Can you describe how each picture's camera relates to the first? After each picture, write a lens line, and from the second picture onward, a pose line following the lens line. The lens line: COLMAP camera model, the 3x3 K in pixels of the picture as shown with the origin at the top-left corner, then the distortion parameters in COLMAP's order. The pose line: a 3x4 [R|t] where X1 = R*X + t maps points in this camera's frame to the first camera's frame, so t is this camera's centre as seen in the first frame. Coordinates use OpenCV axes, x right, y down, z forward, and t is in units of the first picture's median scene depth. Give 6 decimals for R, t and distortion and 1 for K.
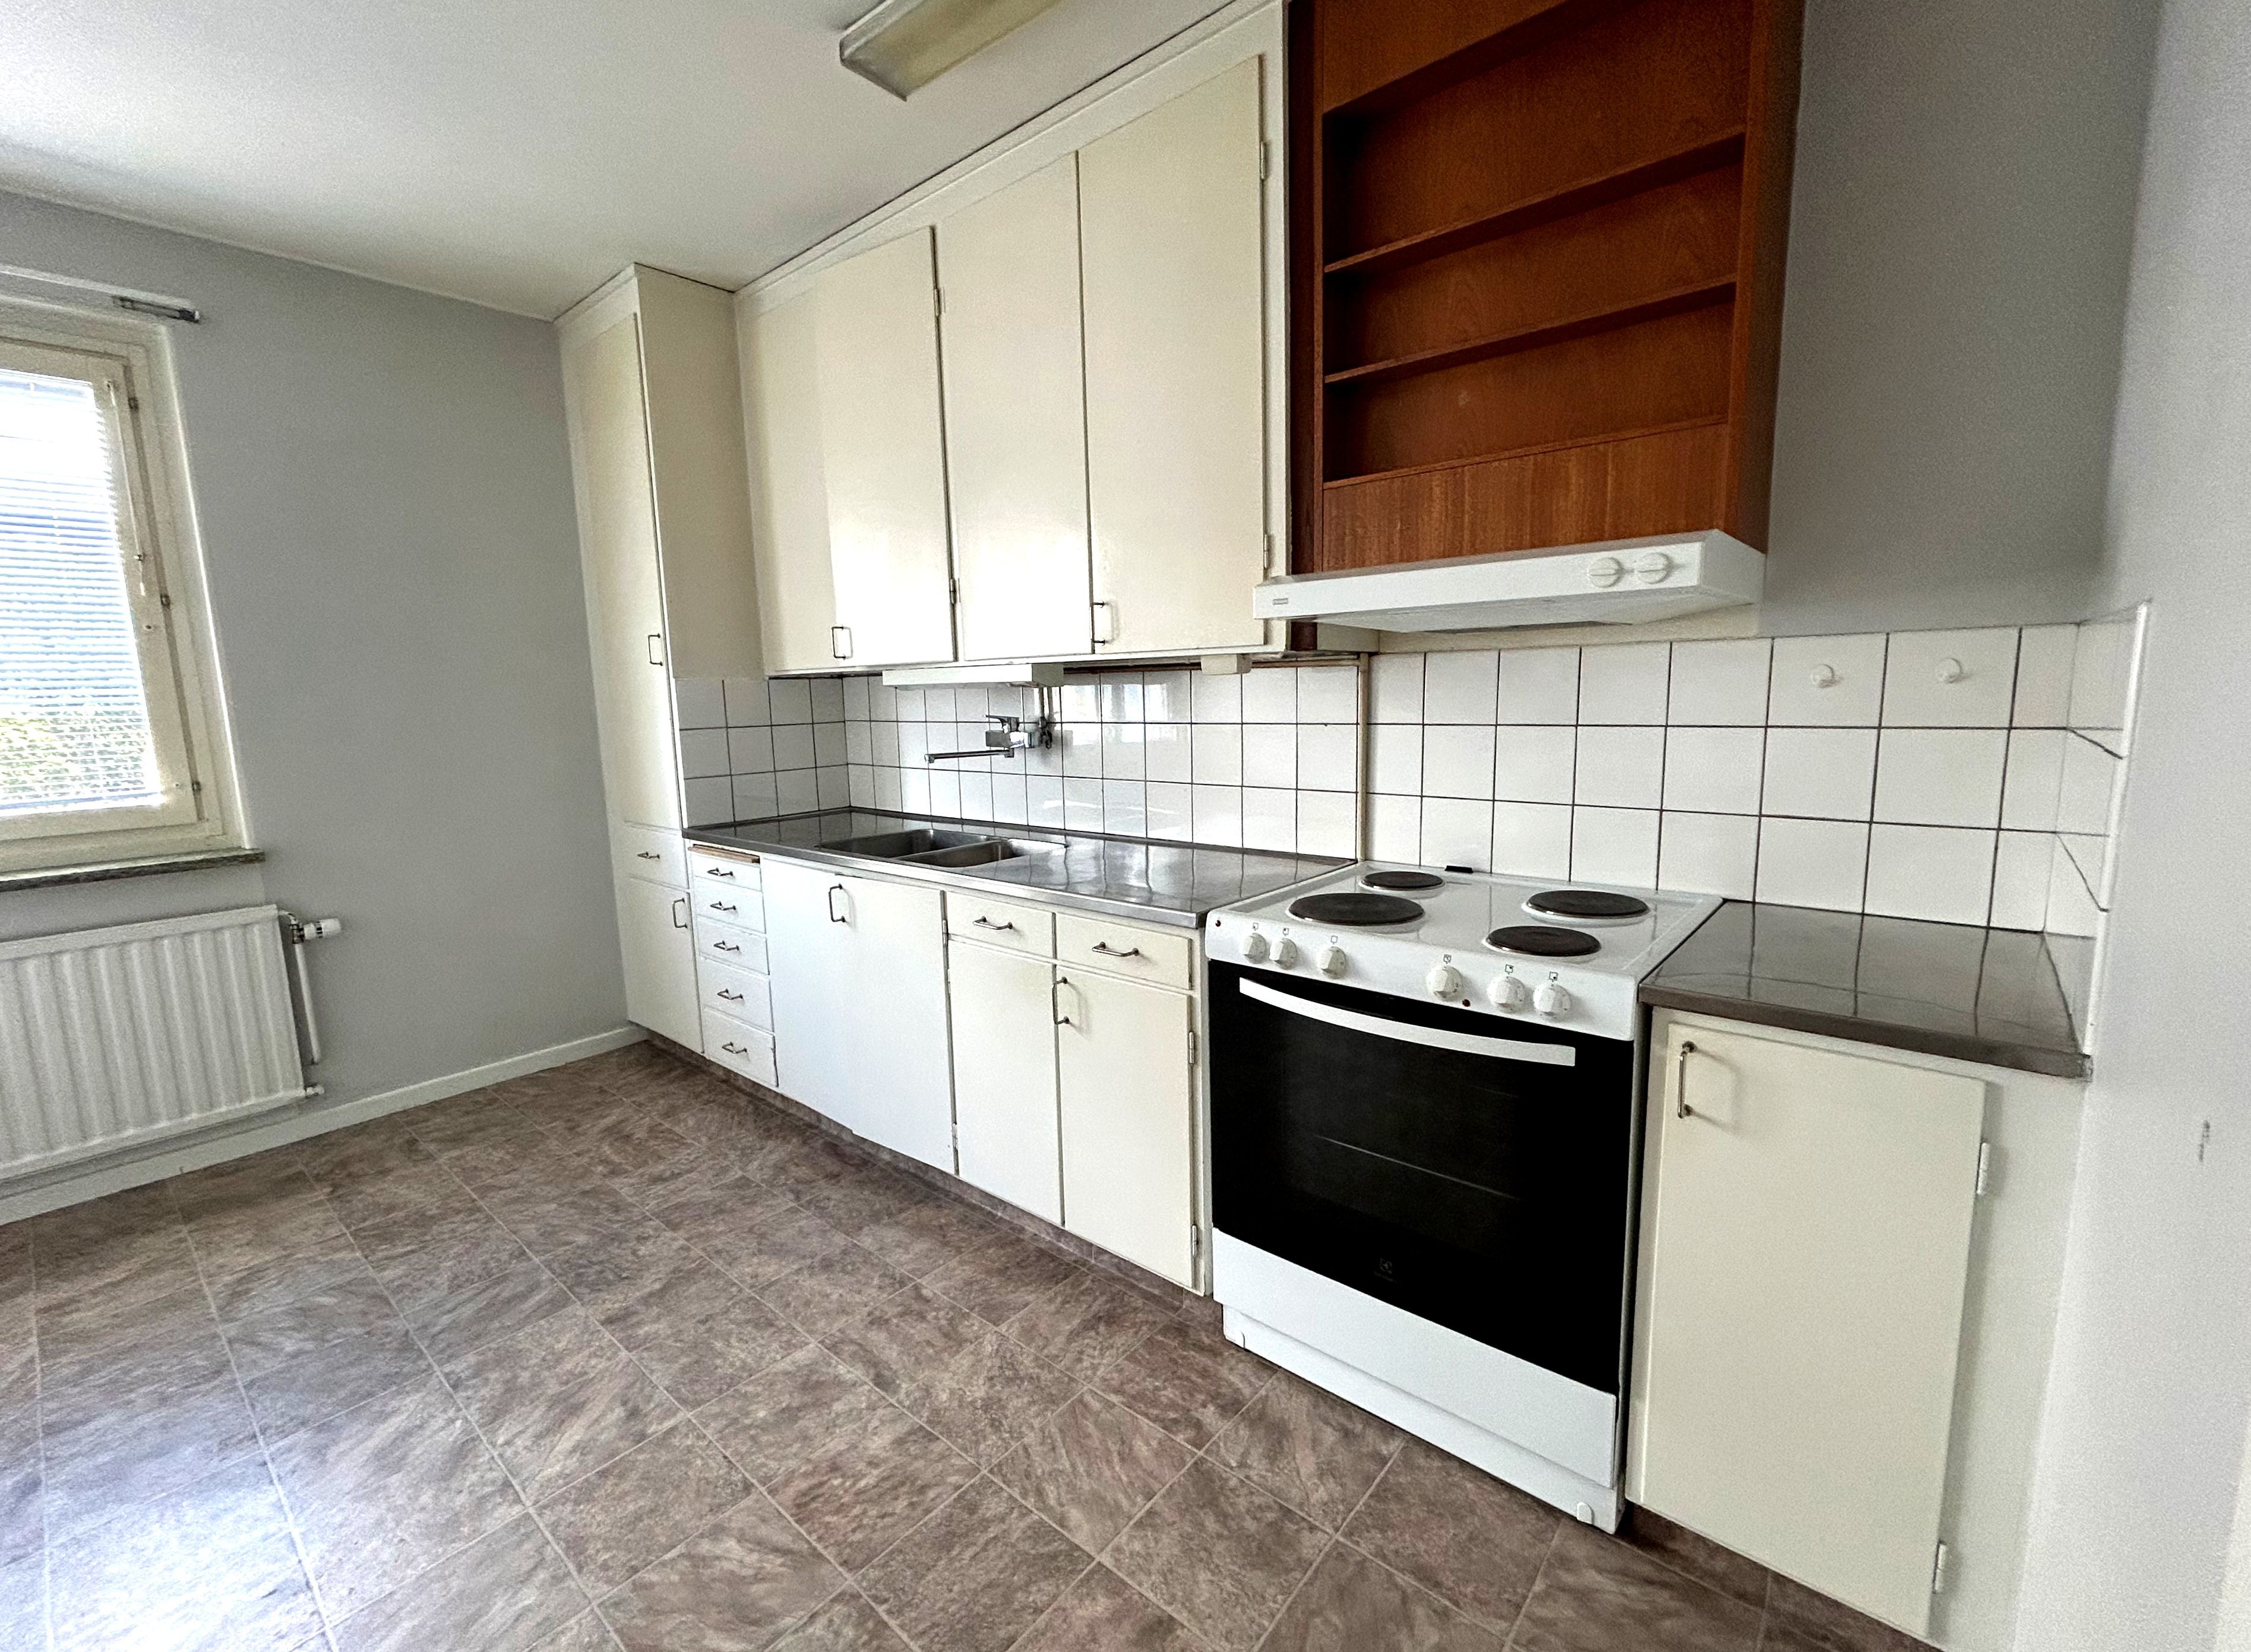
lens RADIAL K [[959.9, 0, 1131.0], [0, 959.9, 826.5], [0, 0, 1]] dist [-0.000495, 0.000505]
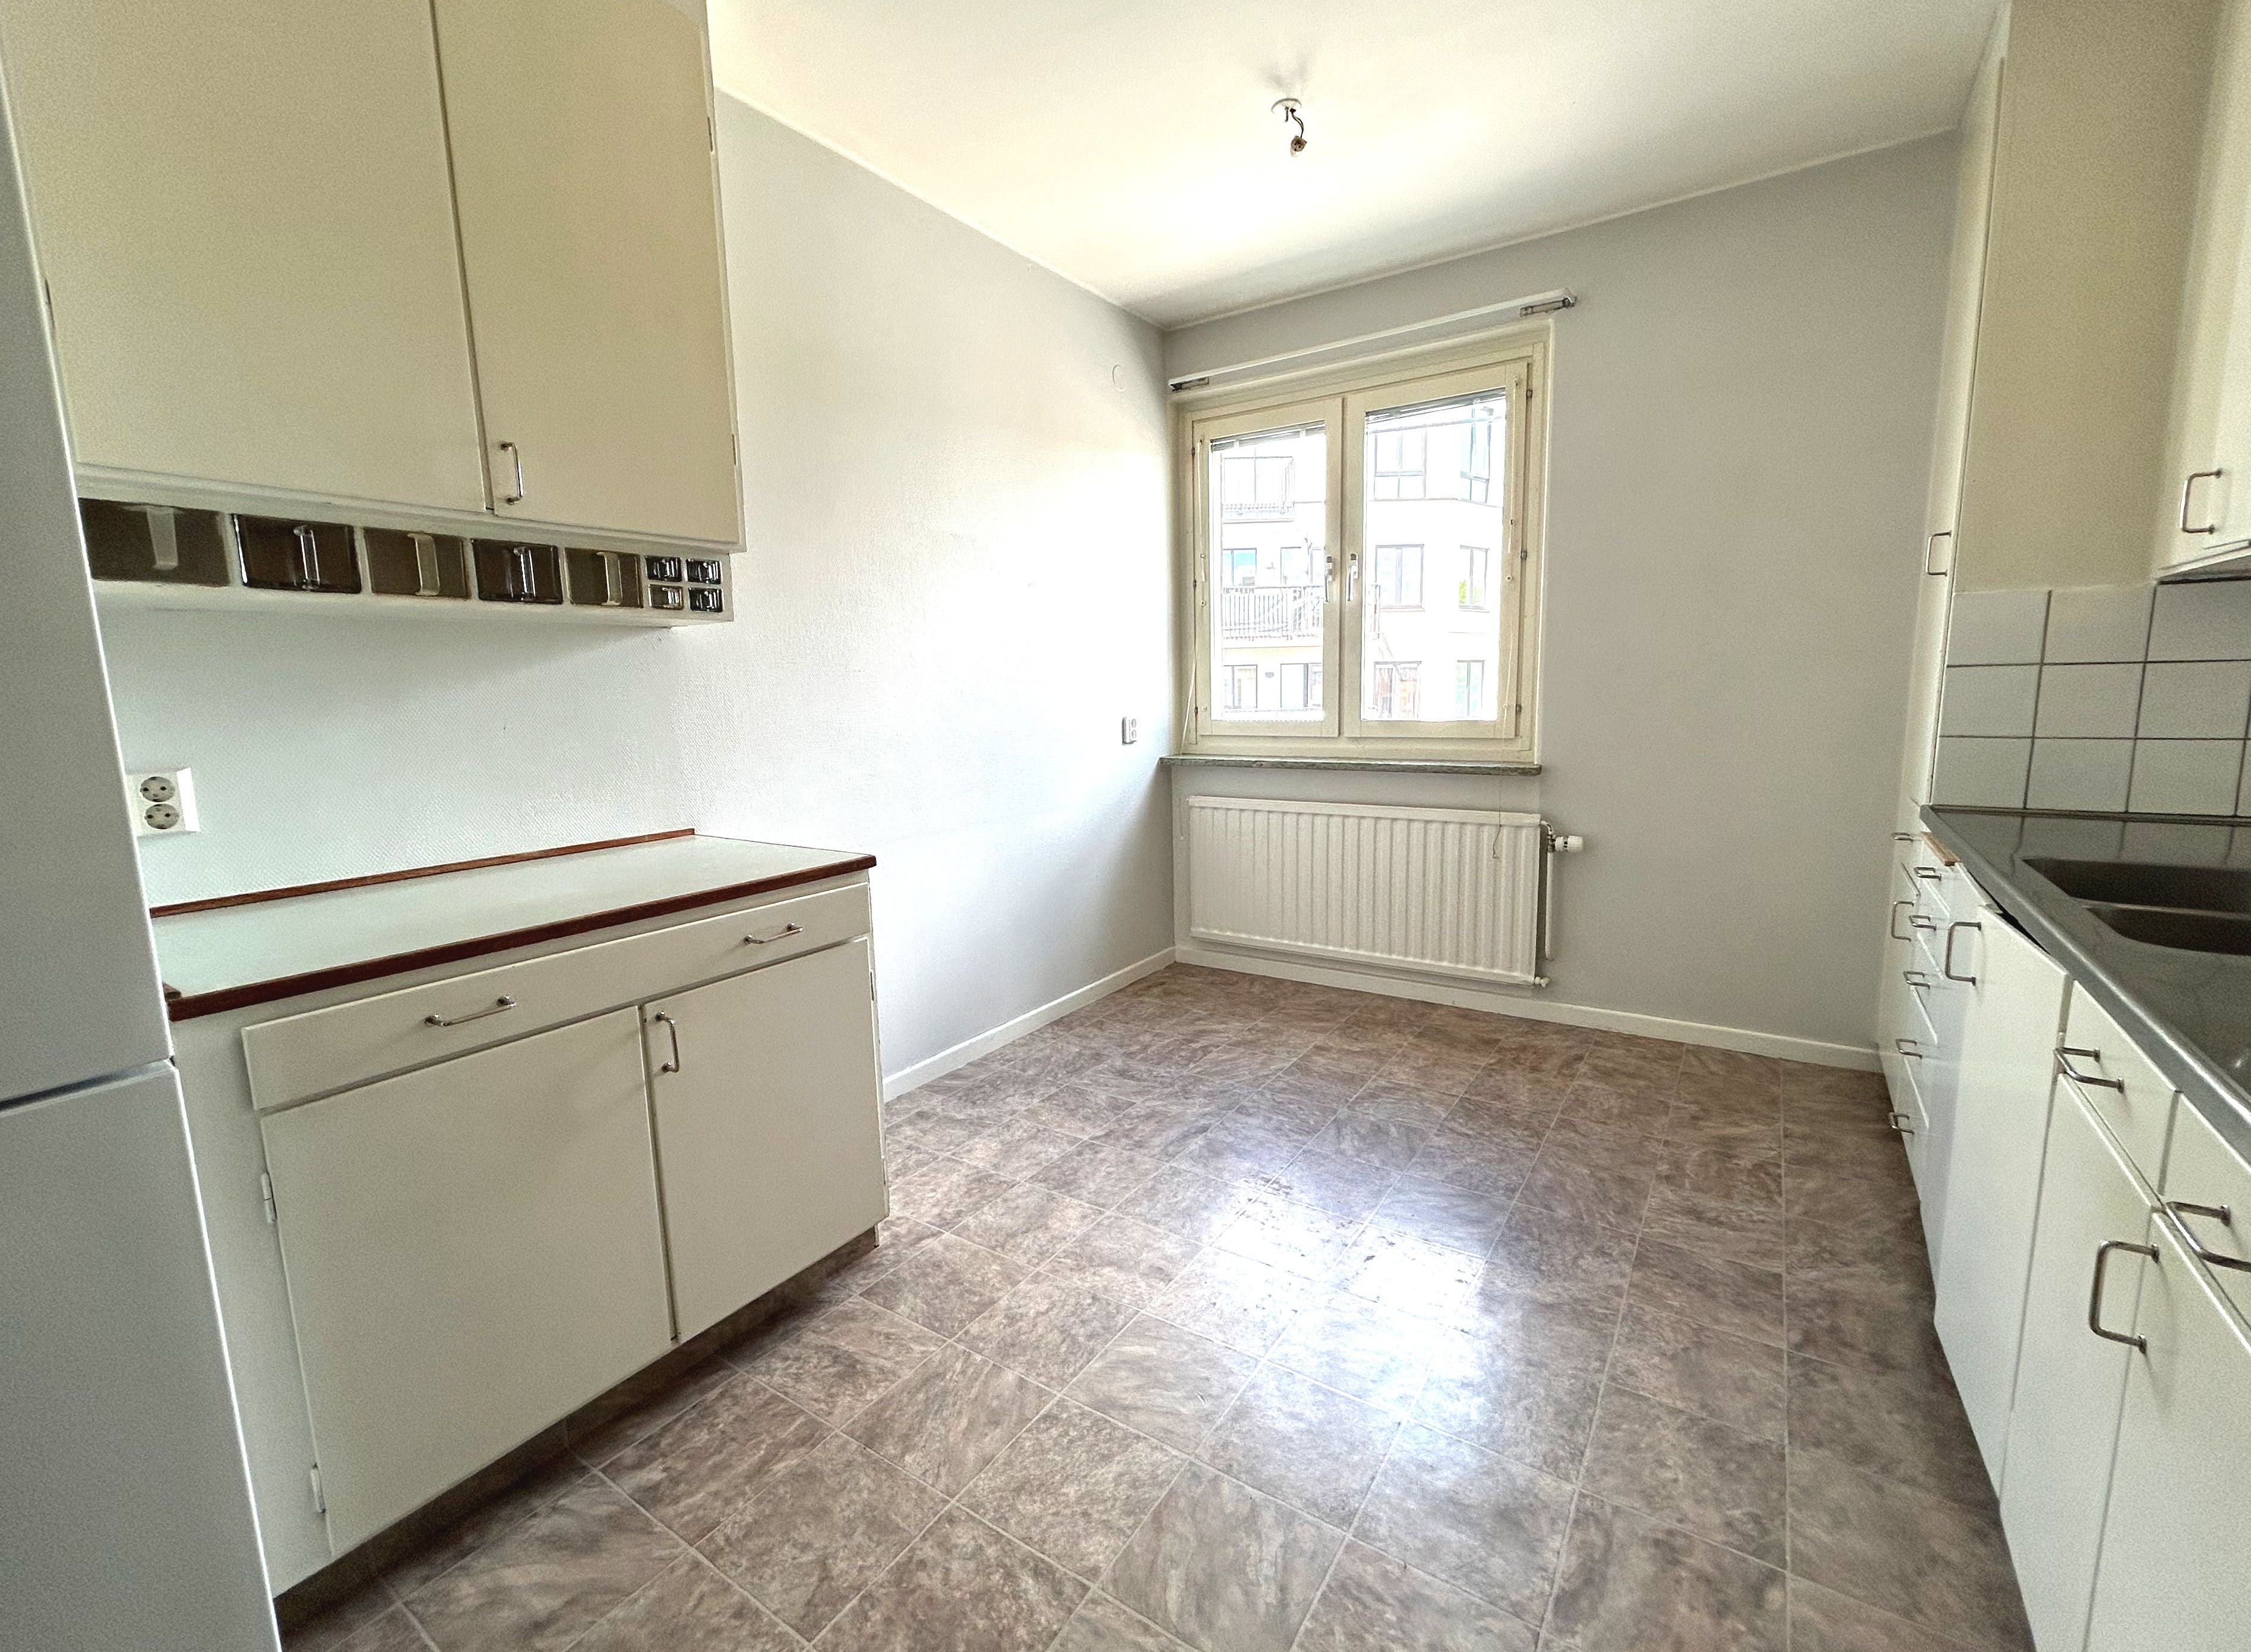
lens RADIAL K [[959.9, 0, 1131.0], [0, 959.9, 826.5], [0, 0, 1]] dist [-0.000495, 0.000505]
pose [[0.120629, 0.167880, -0.978399, 0.202725], [-0.123278, 0.980500, 0.153042, -0.022926], [0.985013, 0.102153, 0.138973, 0.392893]]
